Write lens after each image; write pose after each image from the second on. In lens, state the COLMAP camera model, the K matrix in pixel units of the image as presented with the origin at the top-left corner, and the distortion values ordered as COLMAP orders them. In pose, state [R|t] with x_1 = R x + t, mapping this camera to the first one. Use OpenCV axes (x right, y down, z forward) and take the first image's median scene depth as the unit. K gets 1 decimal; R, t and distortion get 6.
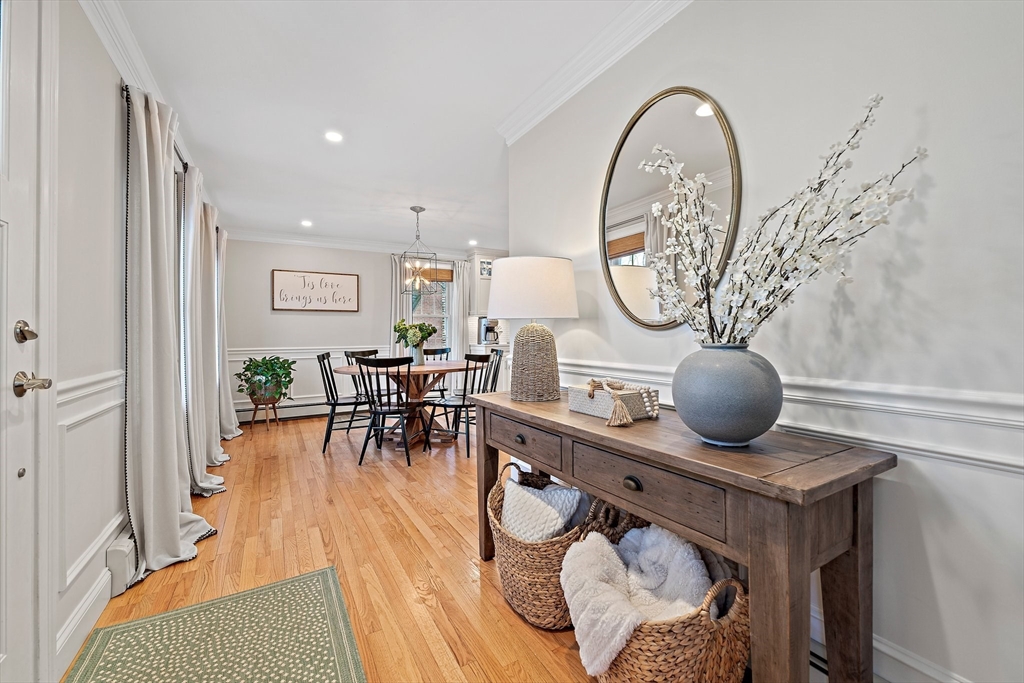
lens RADIAL K [[402.2, 0, 512.2], [0, 402.2, 332.3], [0, 0, 1]] dist [0.000482, 0.000033]
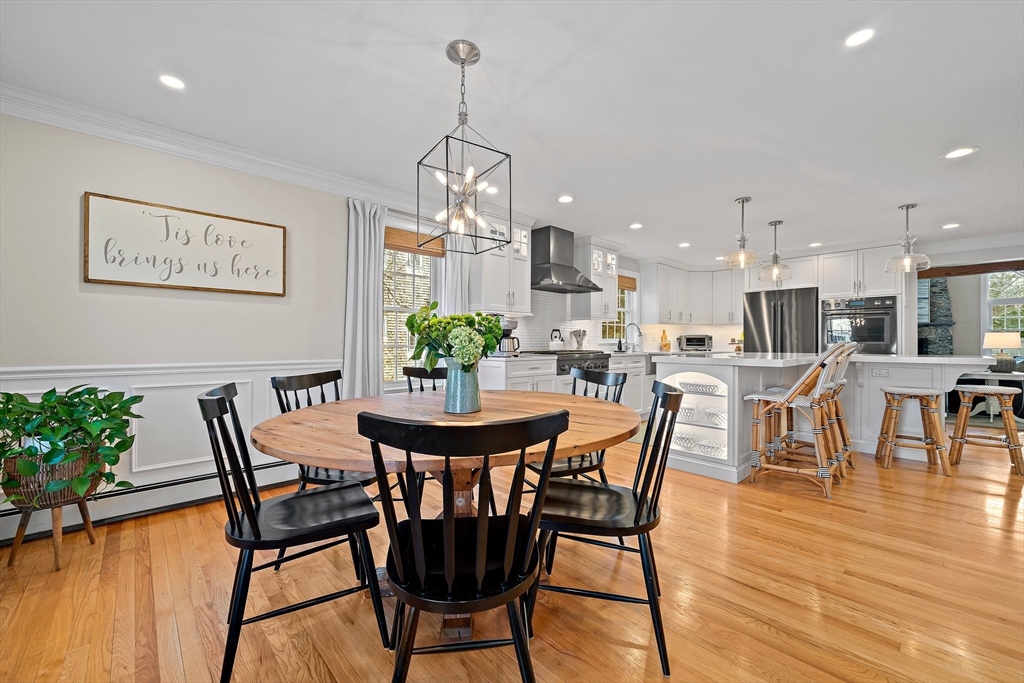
lens RADIAL K [[406.6, 0, 512.8], [0, 406.6, 343.6], [0, 0, 1]] dist [-0.006091, 0.000066]
pose [[0.976657, 0.012156, 0.214462, -0.237837], [-0.013052, 0.999911, 0.002762, 0.006648], [-0.214409, -0.005496, 0.976729, 0.483851]]
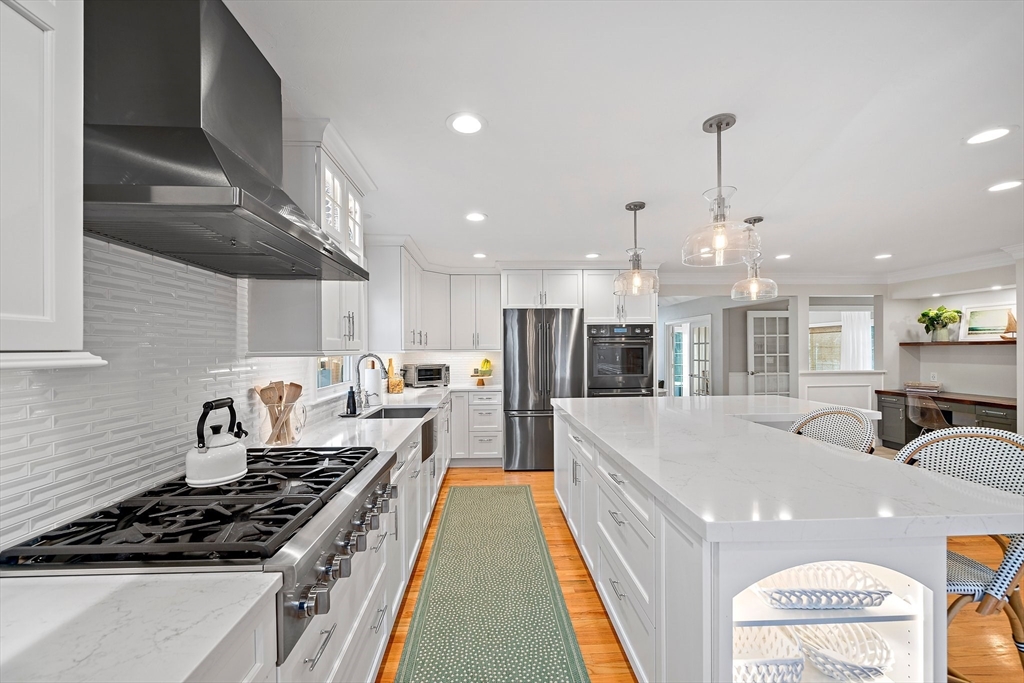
lens RADIAL K [[401.9, 0, 505.1], [0, 401.9, 351.5], [0, 0, 1]] dist [-0.001160, -0.000149]
pose [[0.474124, 0.002342, 0.880455, -0.057509], [0.000426, 0.999996, -0.002890, -0.061374], [-0.880458, 0.001745, 0.474121, 1.169367]]
